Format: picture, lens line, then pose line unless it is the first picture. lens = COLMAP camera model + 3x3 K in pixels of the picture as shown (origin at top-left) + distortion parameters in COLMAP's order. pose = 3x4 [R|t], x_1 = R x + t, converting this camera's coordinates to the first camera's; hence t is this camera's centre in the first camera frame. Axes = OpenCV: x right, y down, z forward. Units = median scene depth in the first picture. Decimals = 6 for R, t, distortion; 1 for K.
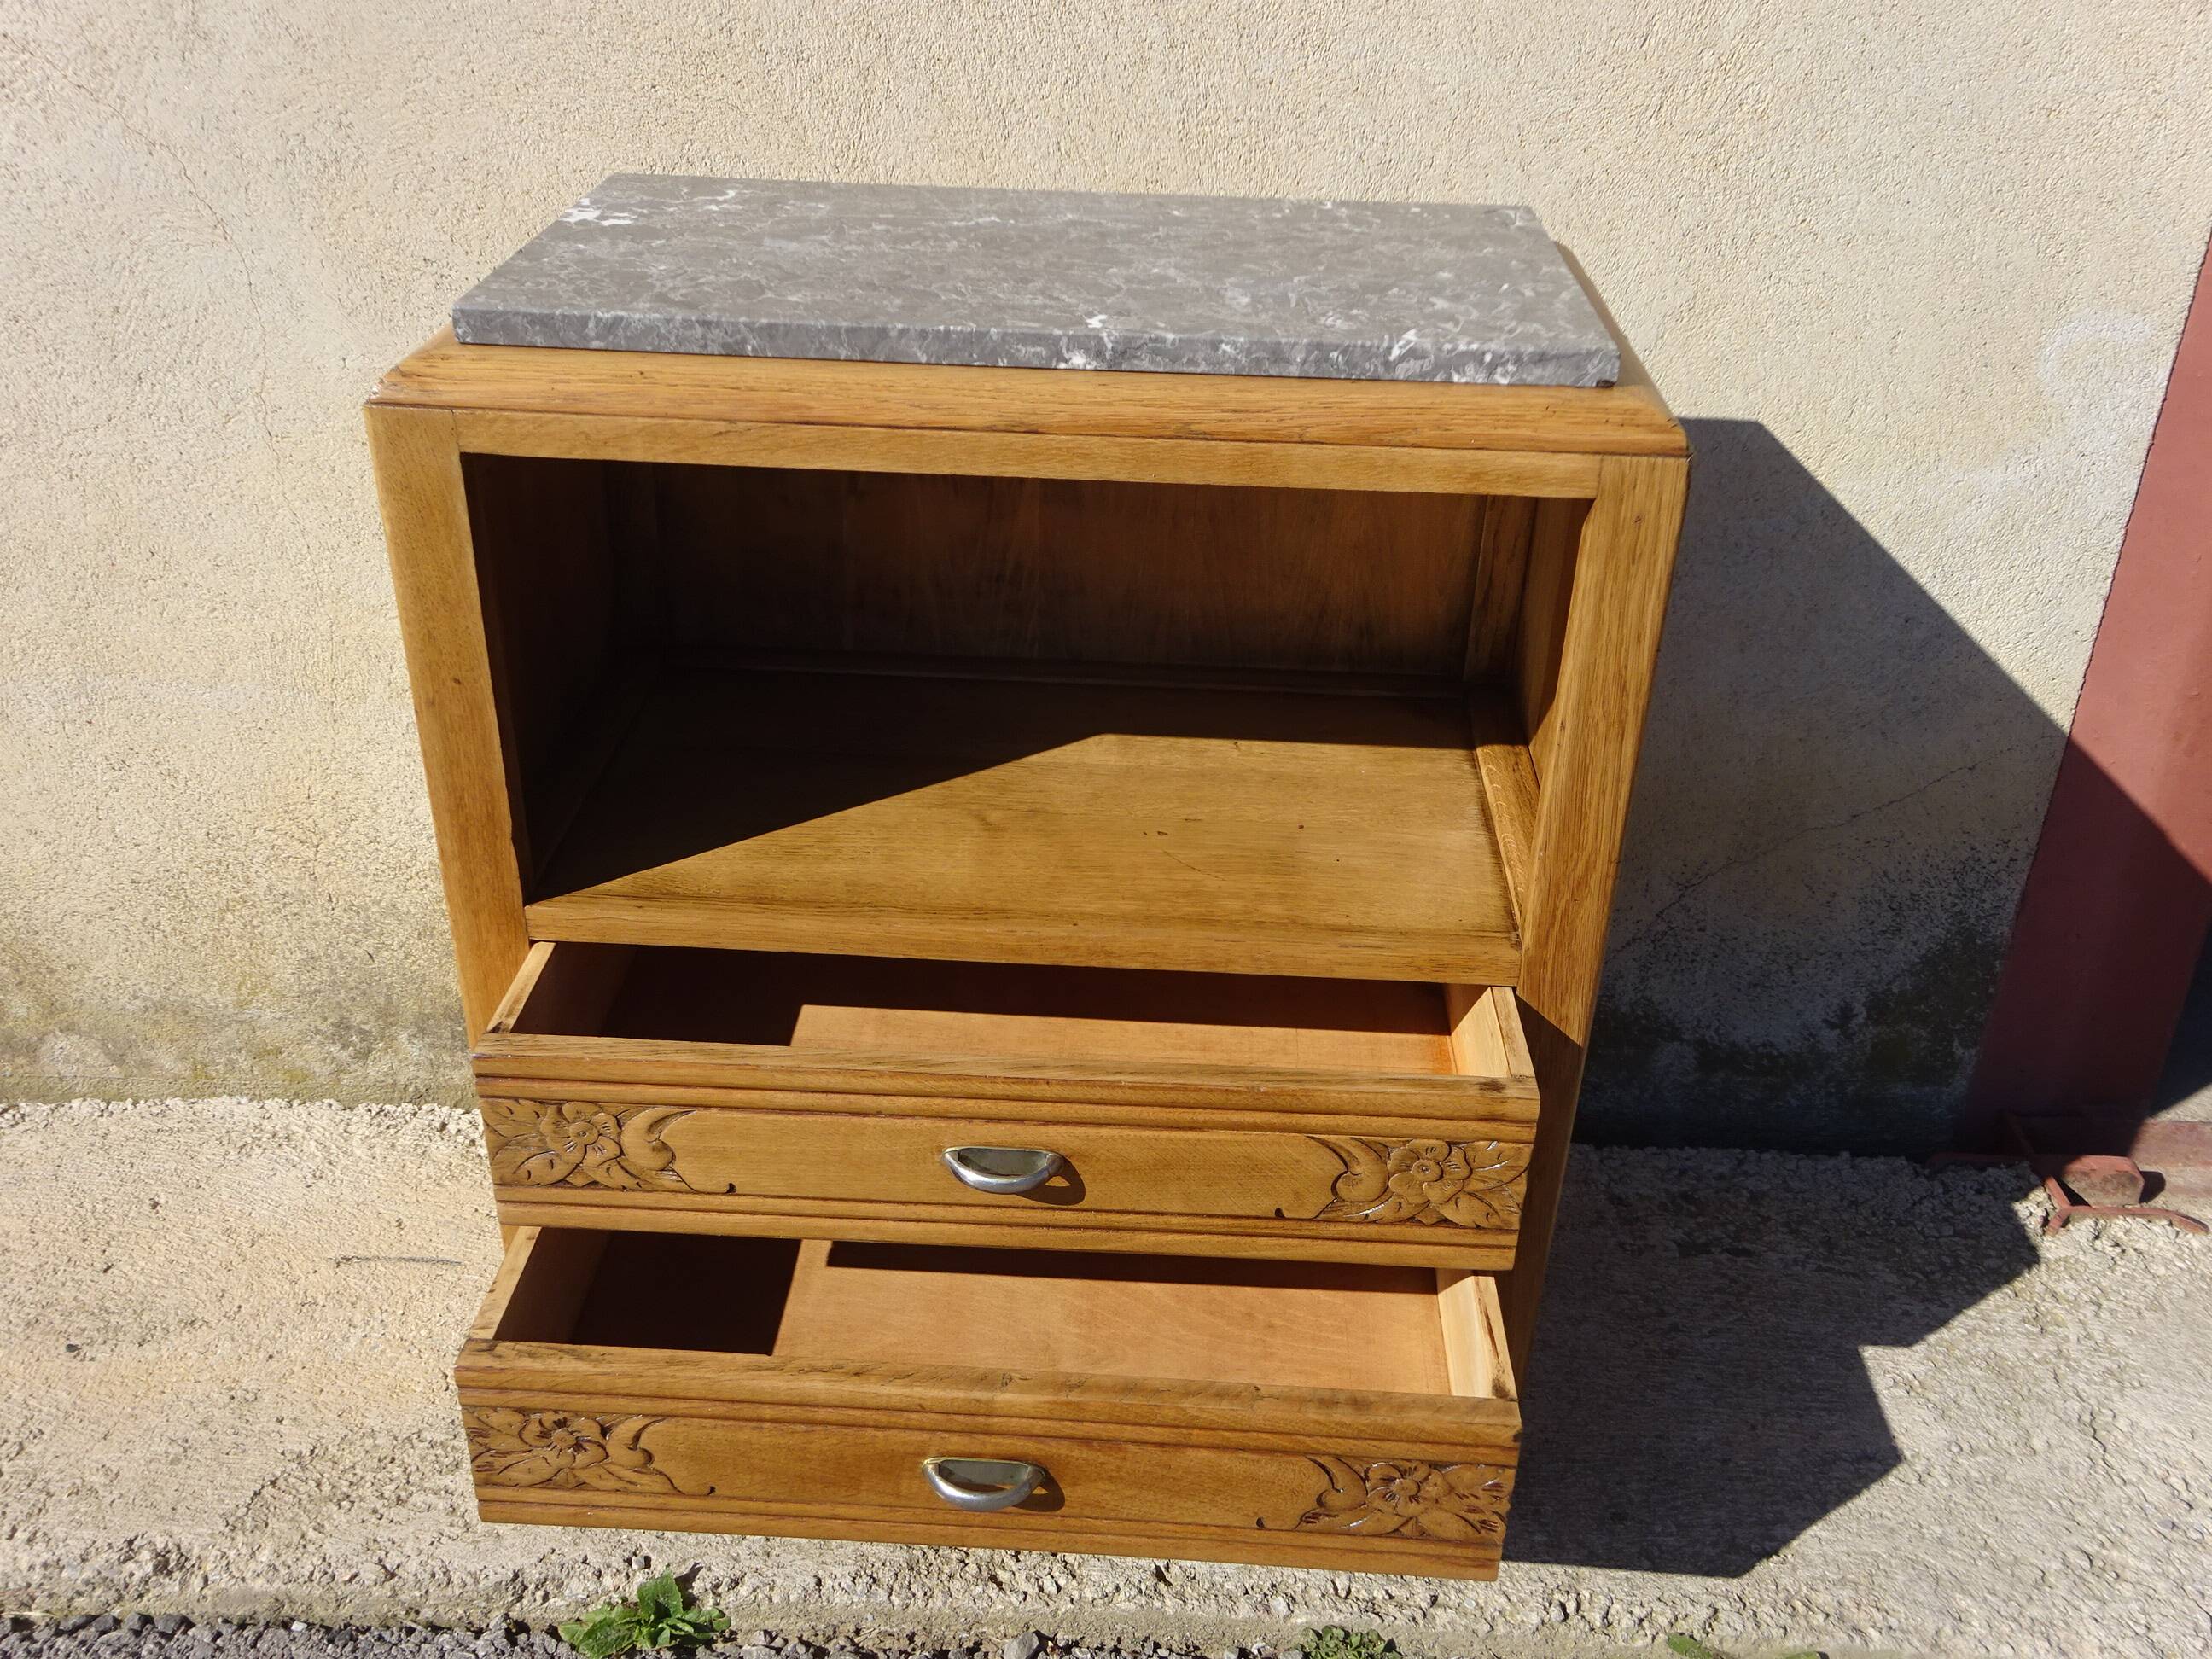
lens RADIAL K [[1983.5, 0, 1106.0], [0, 1983.5, 829.5], [0, 0, 1]] dist [0.030014, 0.012422]
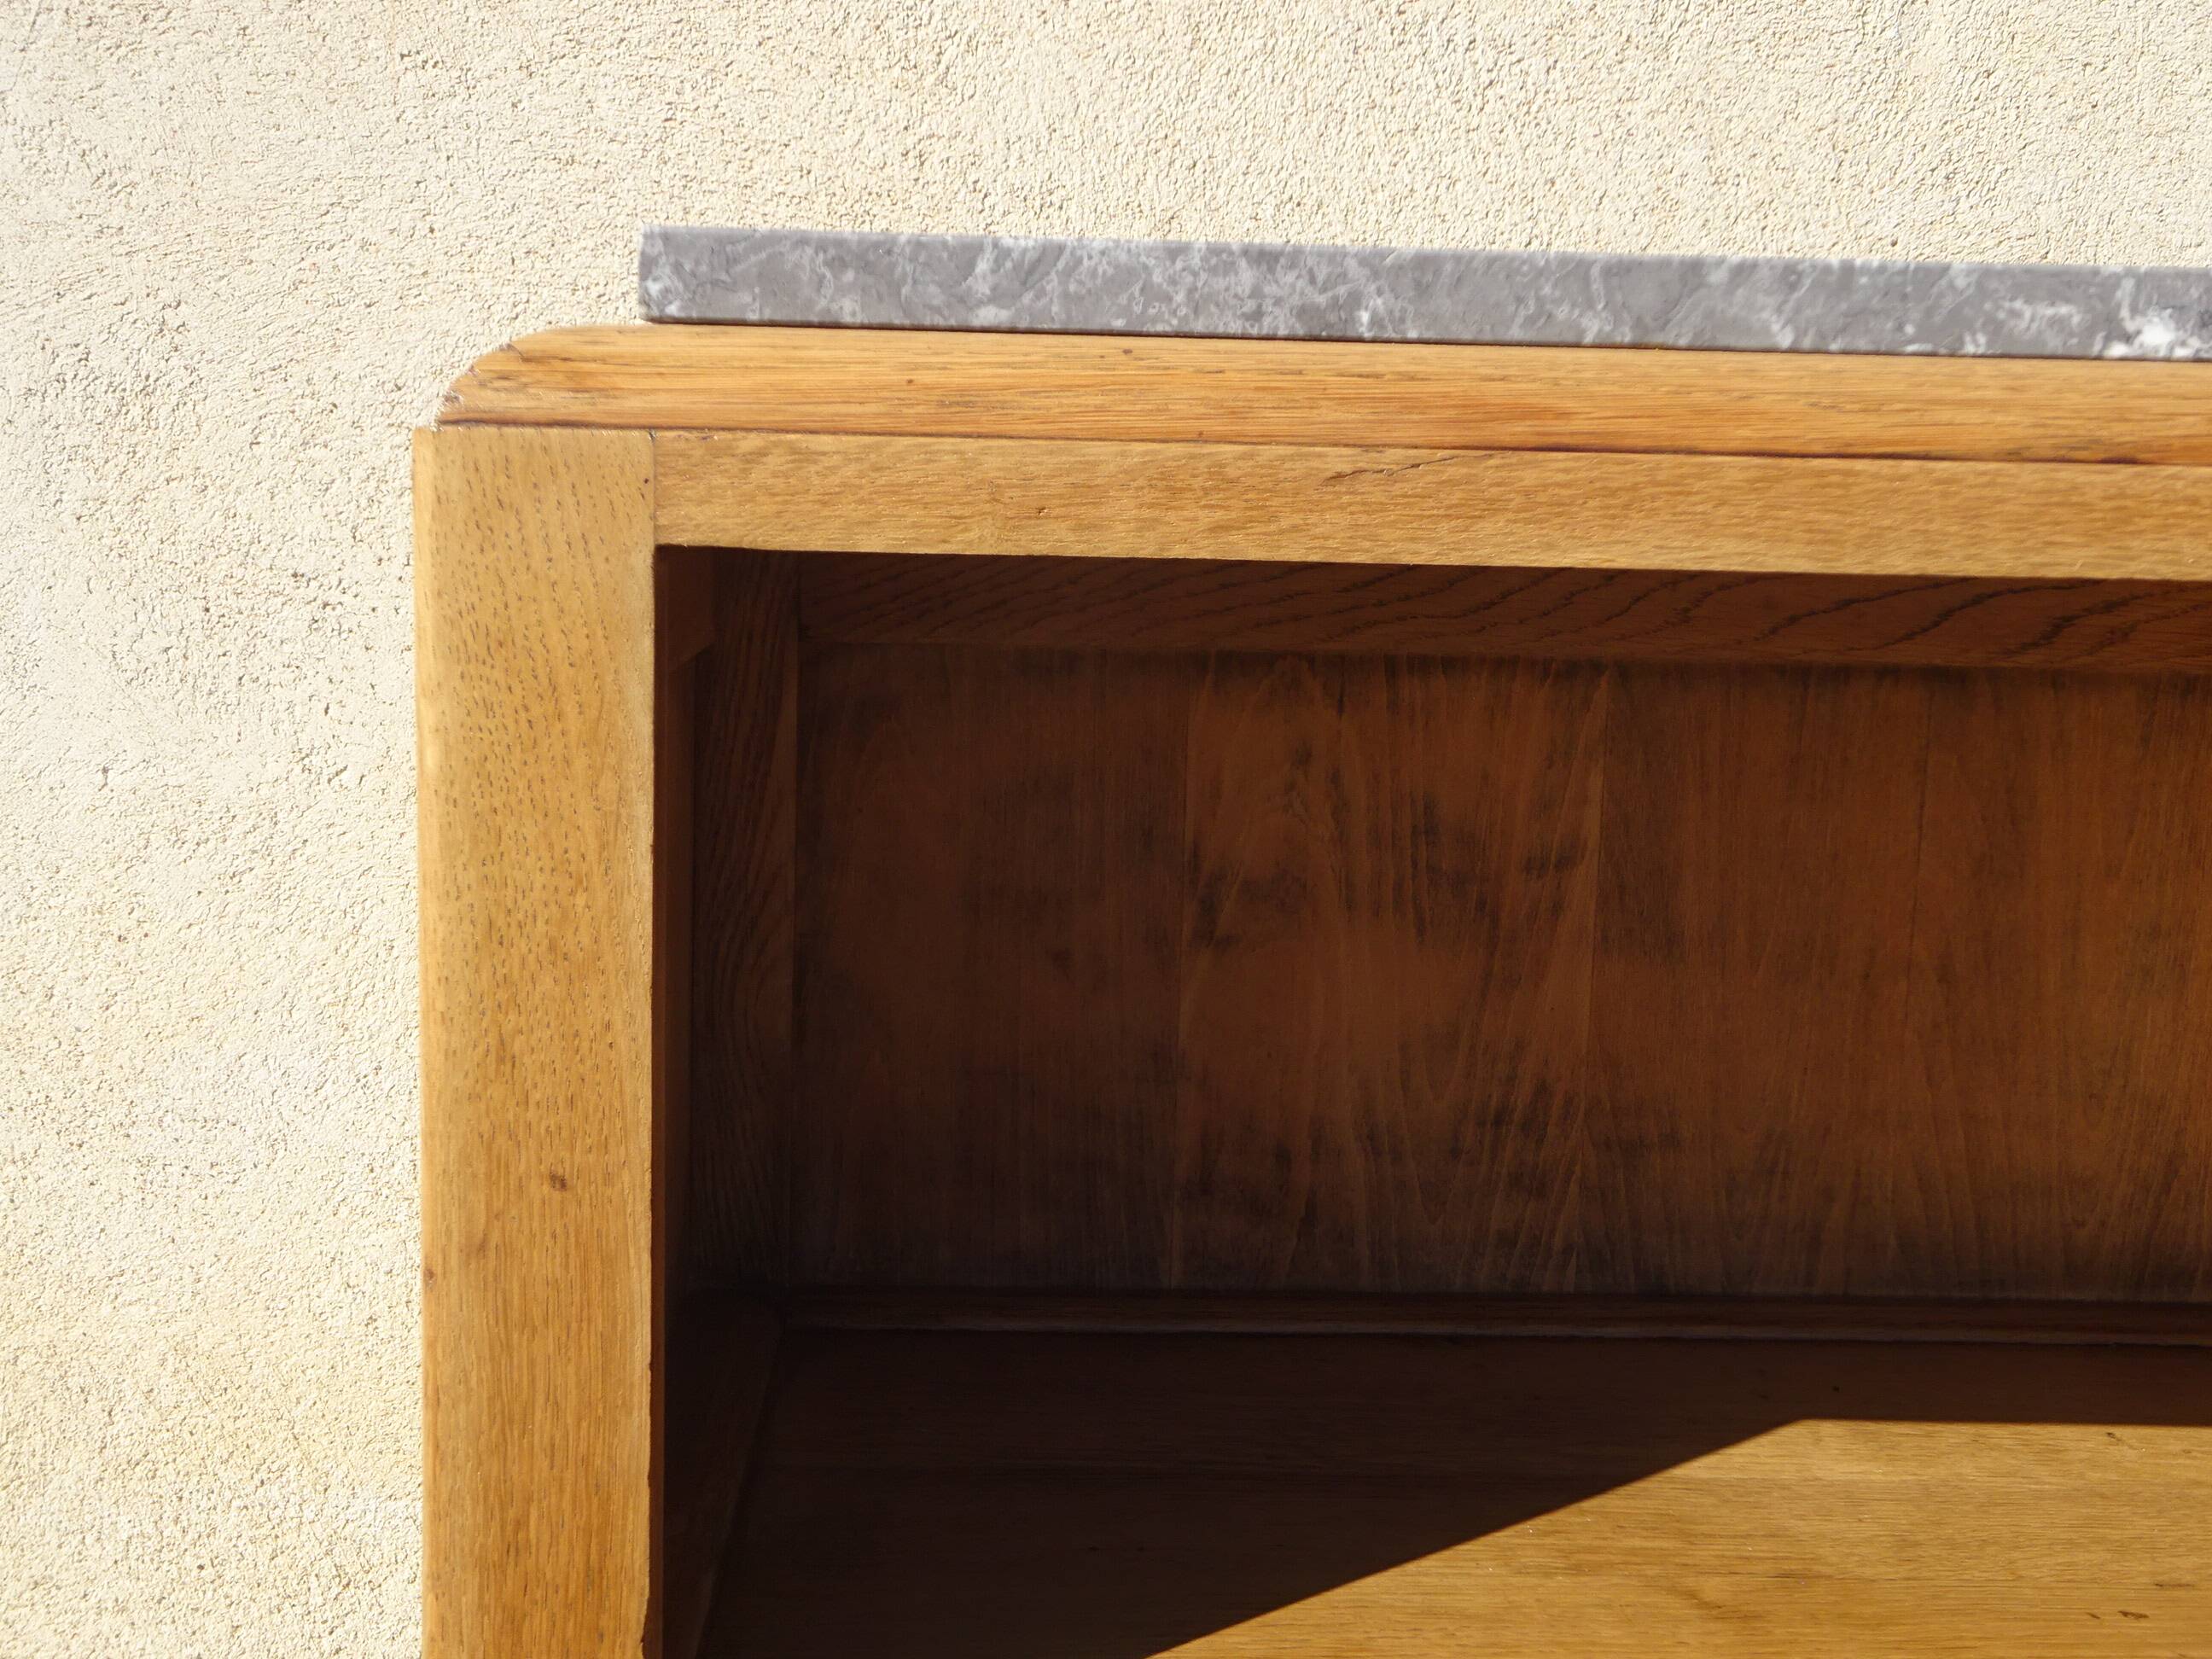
lens RADIAL K [[2700.6, 0, 1105.9], [0, 2700.6, 806.9], [0, 0, 1]] dist [0.000402, 0.189766]
pose [[0.996365, -0.012790, 0.084227, -0.280250], [0.043095, 0.928509, -0.368799, 0.055034], [-0.073488, 0.371088, 0.925685, 0.523554]]
